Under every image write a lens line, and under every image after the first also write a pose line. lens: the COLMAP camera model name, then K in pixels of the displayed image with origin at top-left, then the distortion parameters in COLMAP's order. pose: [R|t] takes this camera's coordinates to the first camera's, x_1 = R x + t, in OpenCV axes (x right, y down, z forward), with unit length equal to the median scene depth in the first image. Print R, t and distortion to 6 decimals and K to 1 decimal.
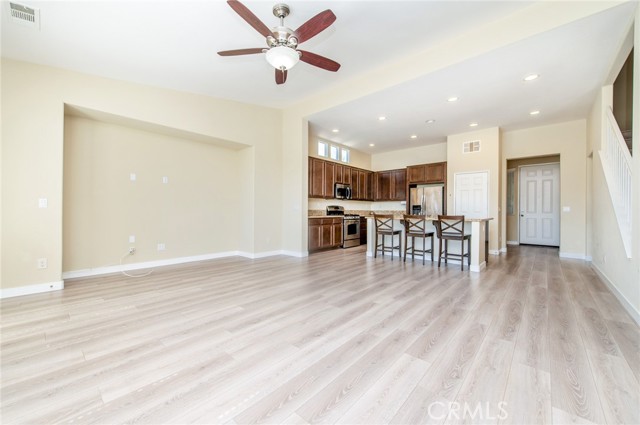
lens RADIAL K [[250.3, 0, 320.7], [0, 250.3, 213.9], [0, 0, 1]] dist [0.012305, -0.002244]
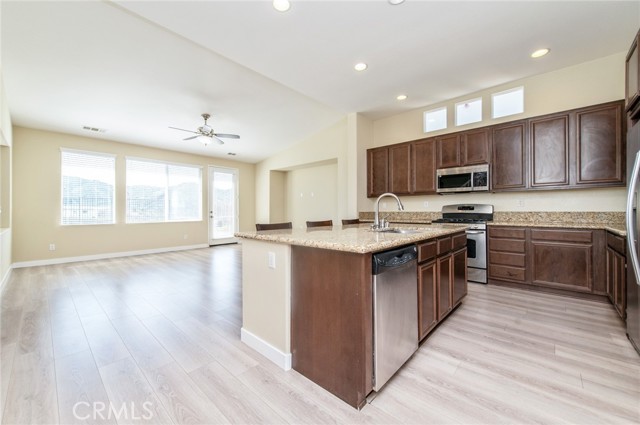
lens RADIAL K [[250.3, 0, 319.8], [0, 250.3, 212.0], [0, 0, 1]] dist [0.012305, -0.002244]
pose [[-0.011777, 0.001073, -0.999930, 0.750852], [-0.008782, 0.999961, 0.001177, -0.014634], [0.999892, 0.008795, -0.011767, 0.778794]]
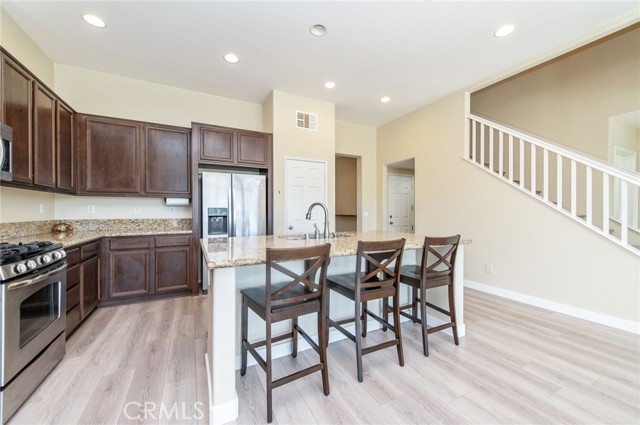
lens RADIAL K [[250.3, 0, 319.0], [0, 250.3, 212.8], [0, 0, 1]] dist [0.012305, -0.002244]
pose [[0.359582, -0.010231, 0.933057, -0.000124], [0.013298, 0.999895, 0.005839, -0.030234], [-0.933019, 0.010308, 0.359680, 0.738159]]
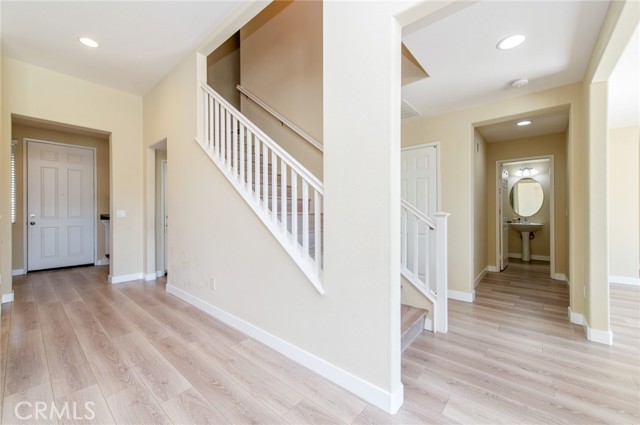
lens RADIAL K [[250.3, 0, 324.4], [0, 250.3, 210.5], [0, 0, 1]] dist [0.012305, -0.002244]
pose [[-0.031526, -0.001226, 0.999502, 0.222364], [0.014327, 0.999896, 0.001679, -0.019017], [-0.999400, 0.014373, -0.031505, 0.410291]]
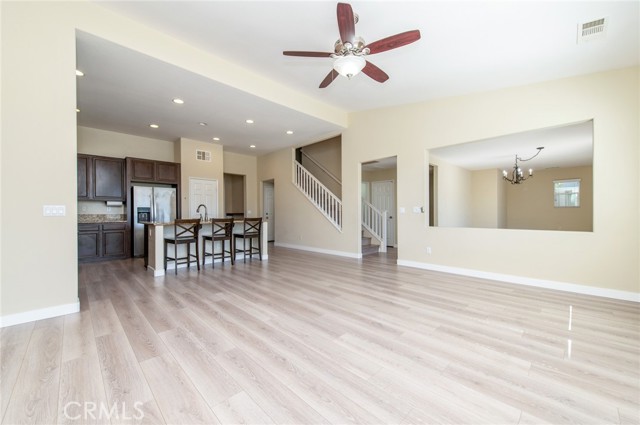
lens RADIAL K [[250.3, 0, 323.5], [0, 250.3, 212.4], [0, 0, 1]] dist [0.012305, -0.002244]
pose [[0.055455, -0.002722, 0.998457, -0.469265], [0.018101, 0.999835, 0.001720, -0.011195], [-0.998297, 0.017977, 0.055495, 0.419947]]
